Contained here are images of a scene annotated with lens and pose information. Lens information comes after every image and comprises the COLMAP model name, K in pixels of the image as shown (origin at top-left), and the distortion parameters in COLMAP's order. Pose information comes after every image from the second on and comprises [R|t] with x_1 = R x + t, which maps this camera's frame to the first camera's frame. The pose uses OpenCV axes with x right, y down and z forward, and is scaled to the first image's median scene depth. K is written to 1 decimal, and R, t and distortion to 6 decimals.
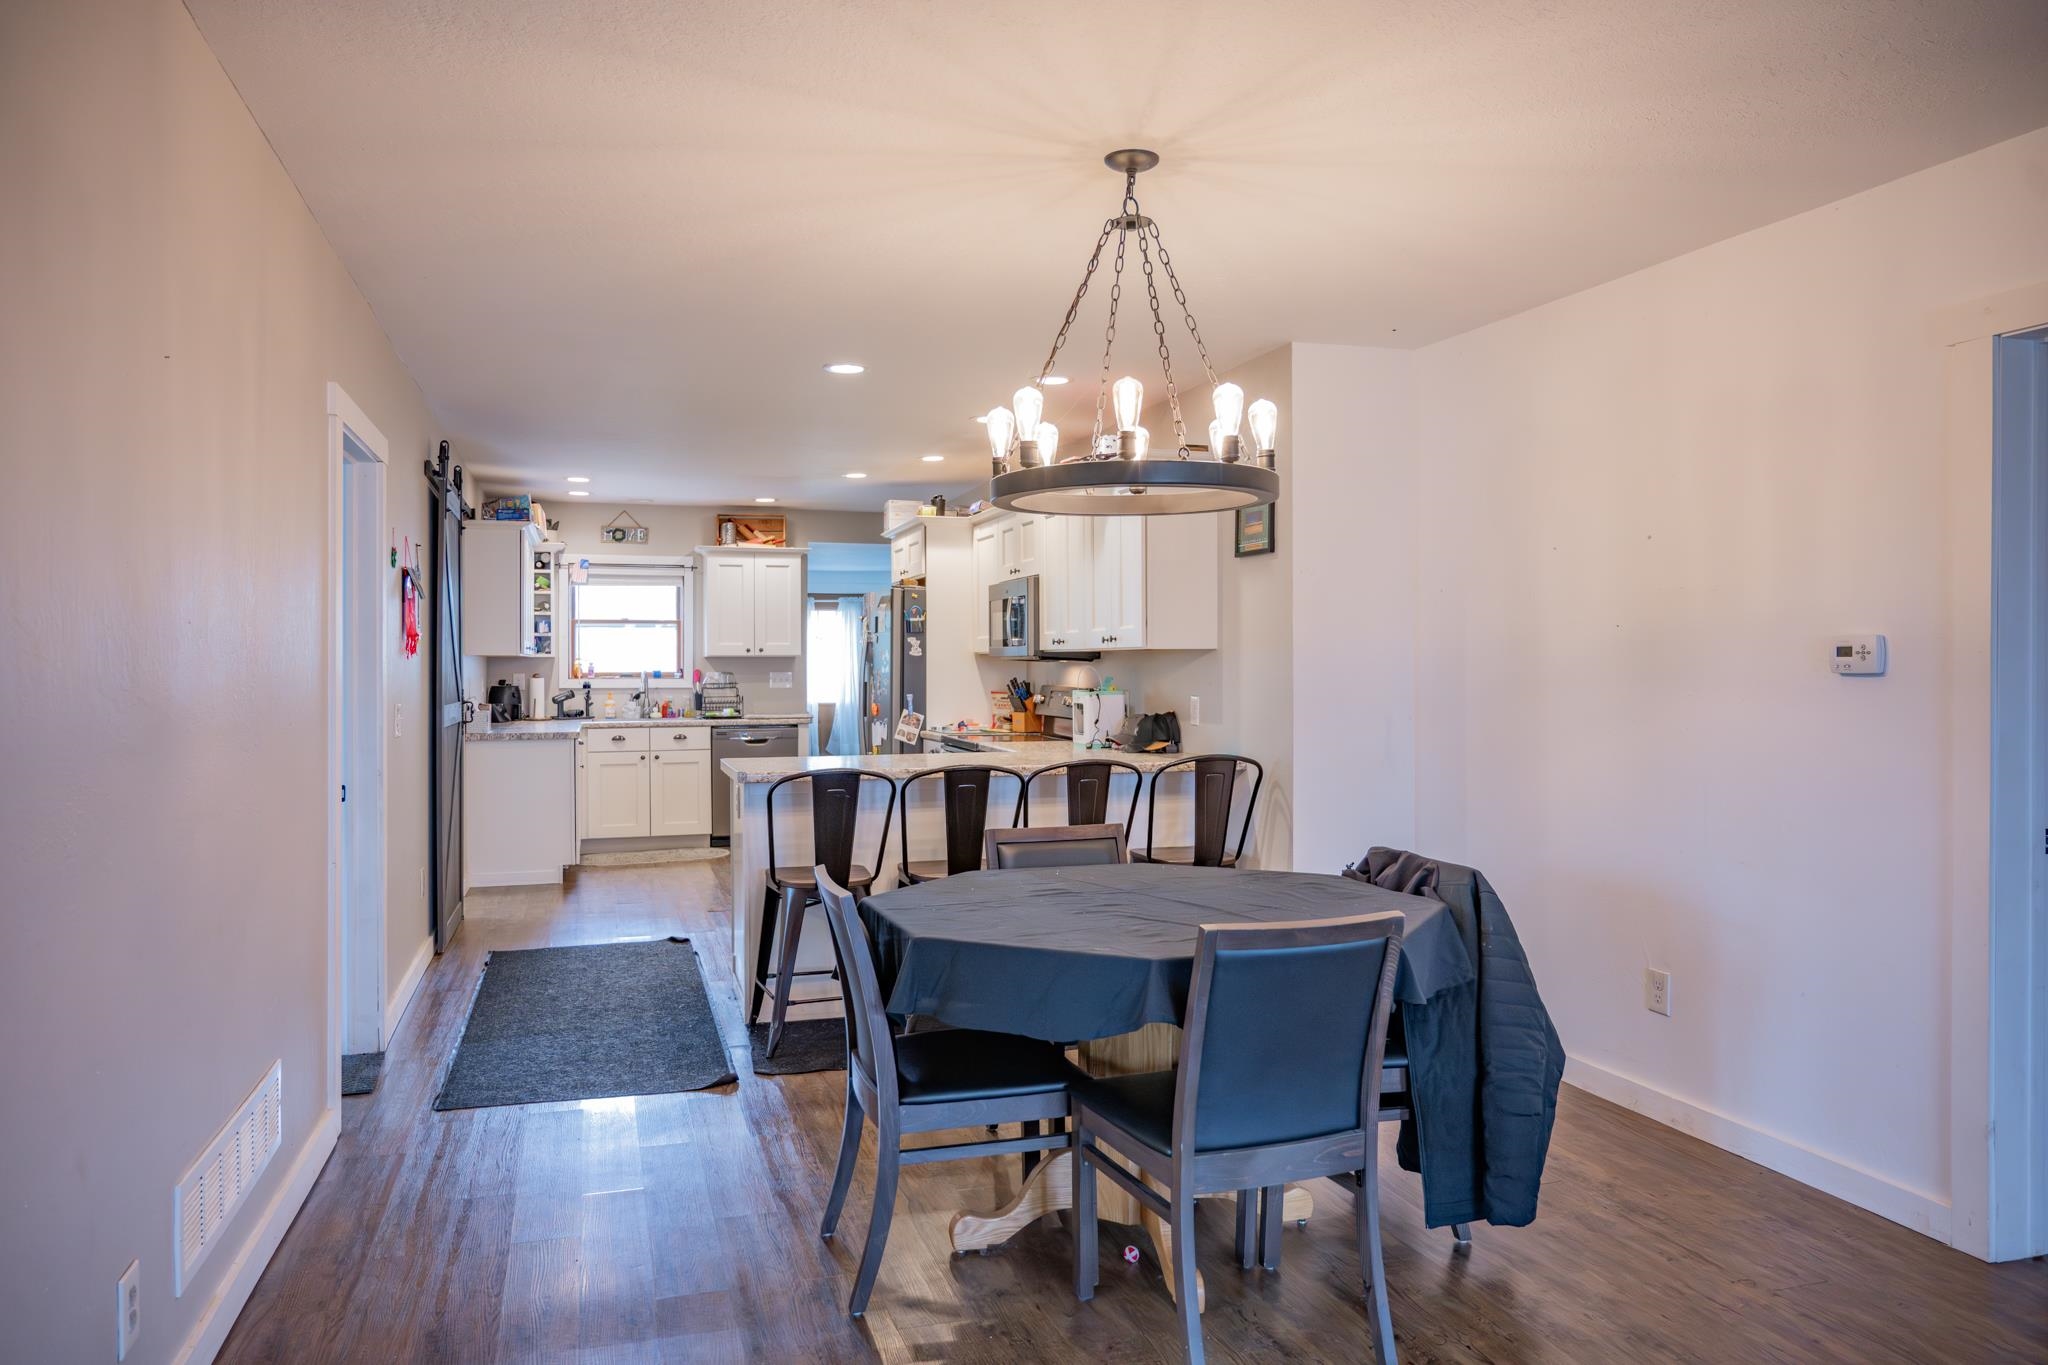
lens RADIAL K [[1397.0, 0, 1025.3], [0, 1397.0, 669.3], [0, 0, 1]] dist [-0.007168, 0.001340]
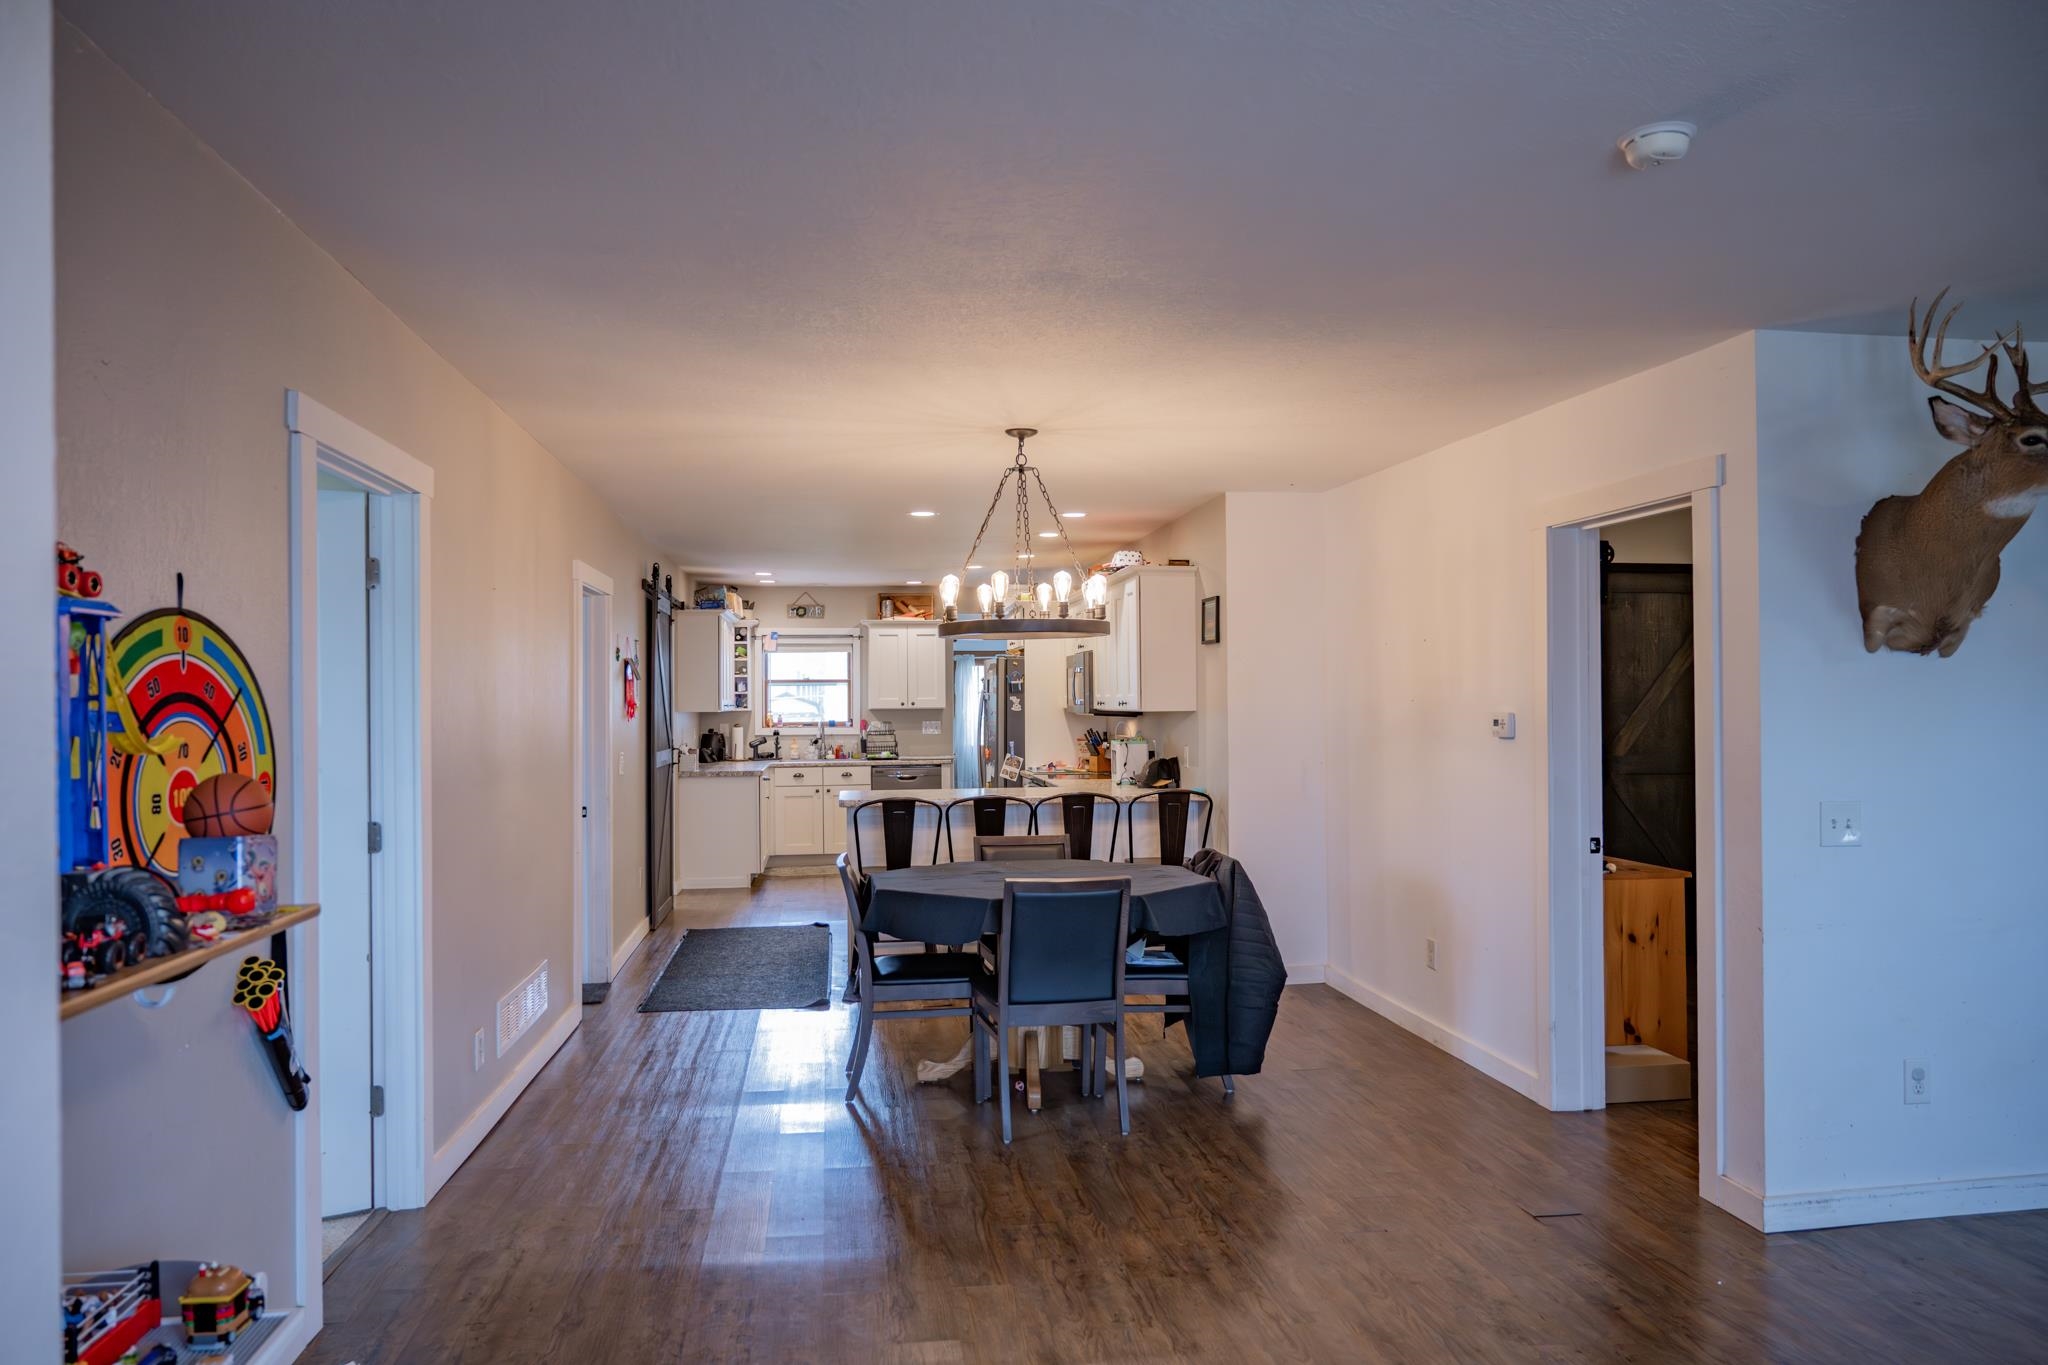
lens RADIAL K [[1389.7, 0, 1016.8], [0, 1389.7, 688.8], [0, 0, 1]] dist [-0.008303, 0.005662]
pose [[0.986428, -0.007702, -0.164013, 0.132616], [0.005656, 0.999900, -0.012934, -0.013872], [0.164096, 0.011831, 0.986373, -0.247154]]
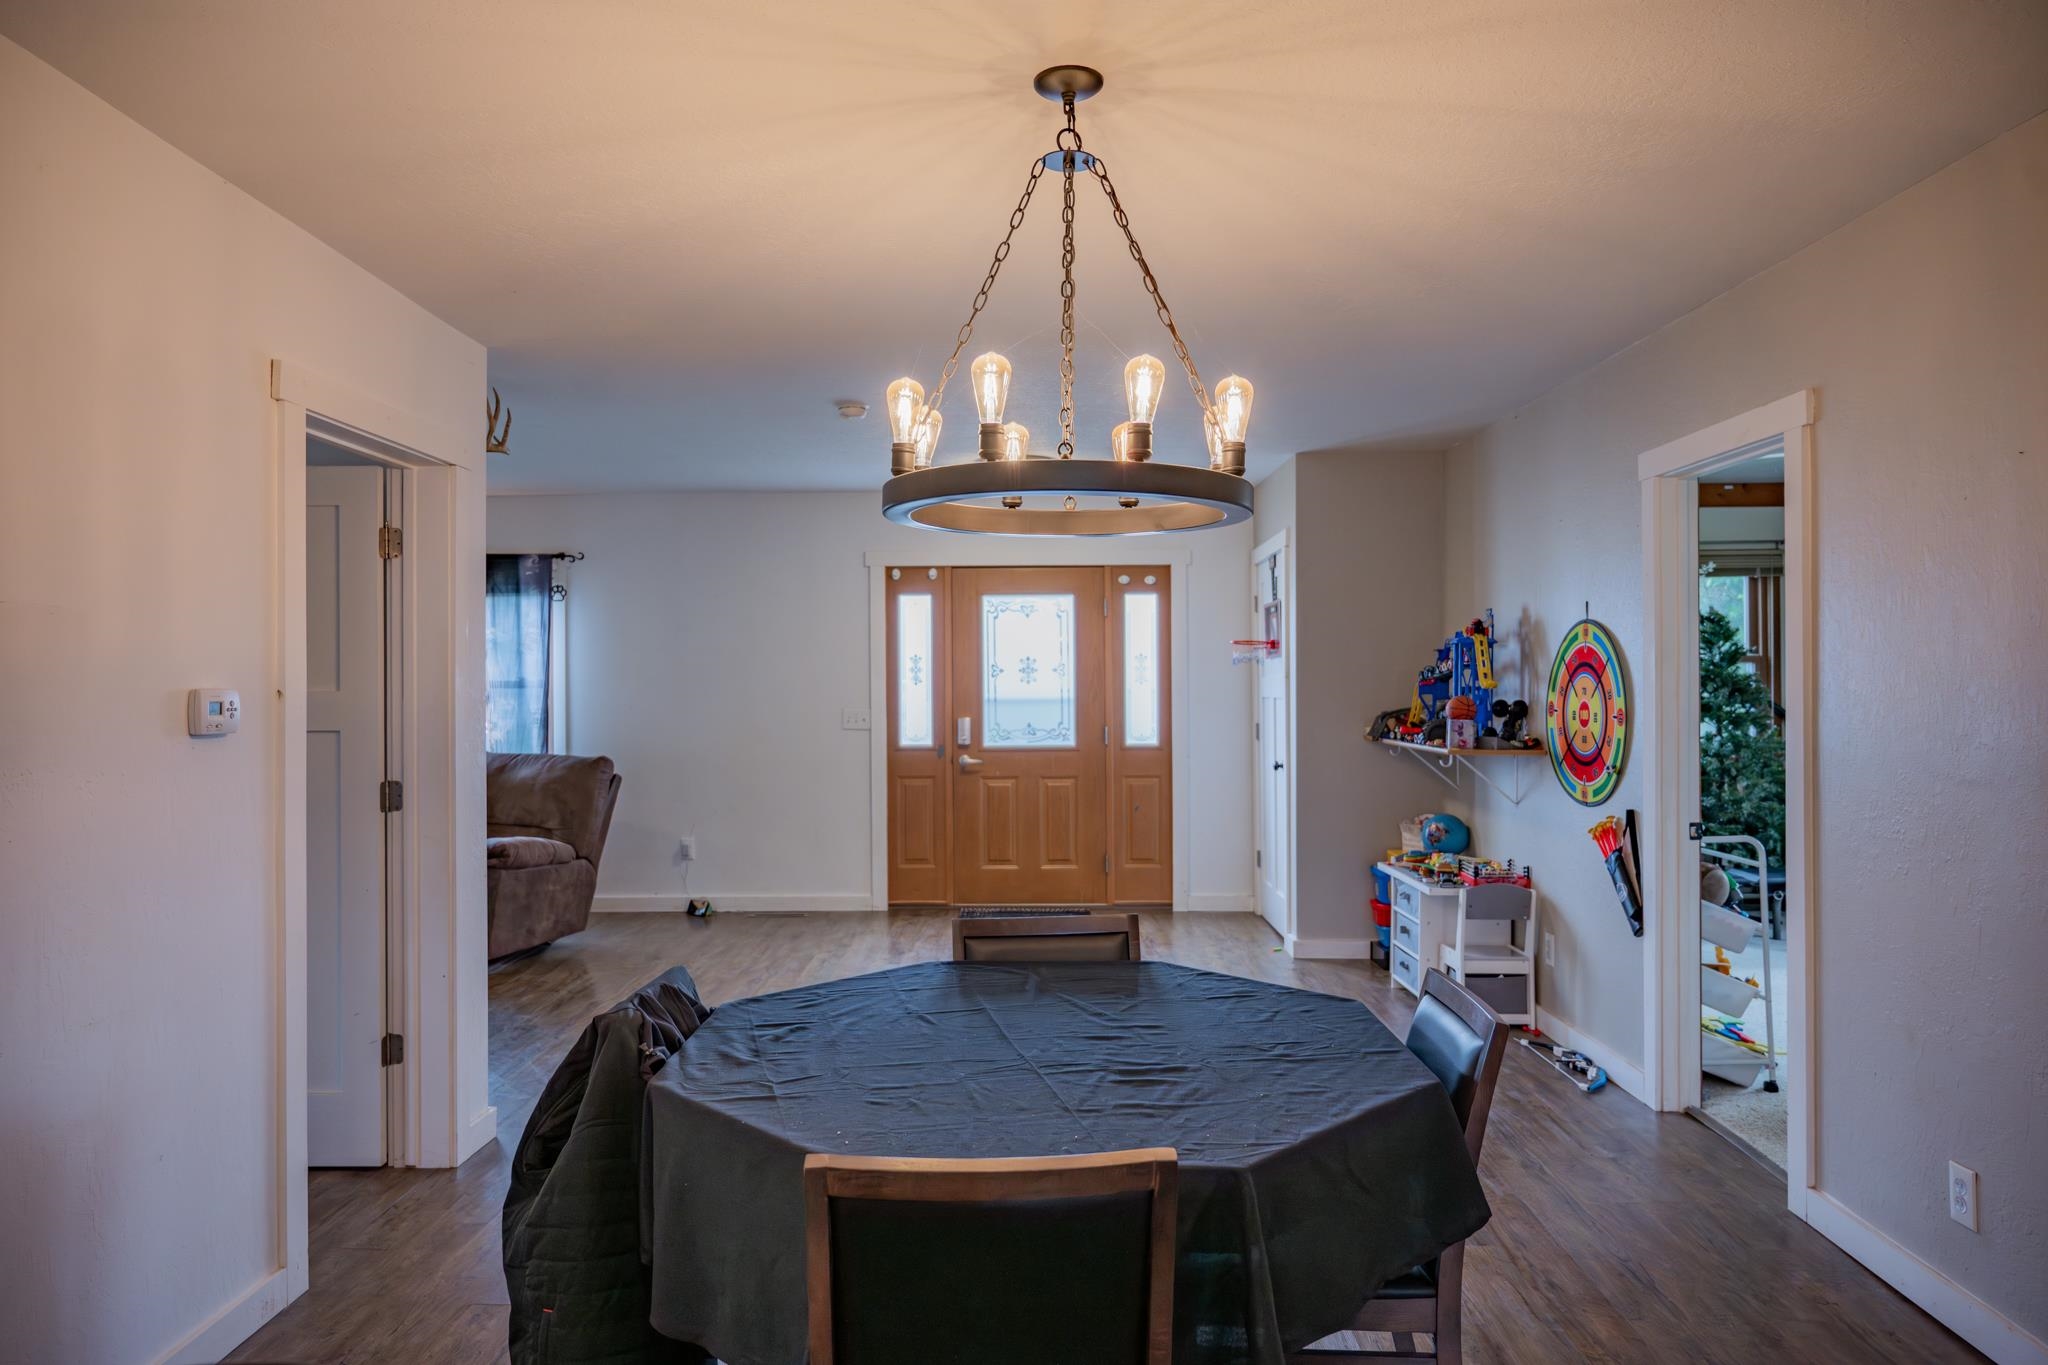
lens RADIAL K [[1372.7, 0, 1020.9], [0, 1372.7, 676.3], [0, 0, 1]] dist [-0.008594, 0.005911]
pose [[-0.949750, 0.005125, 0.312969, -0.053431], [0.004879, 0.999987, -0.001568, -0.011905], [-0.312973, 0.000038, -0.949762, 0.676632]]
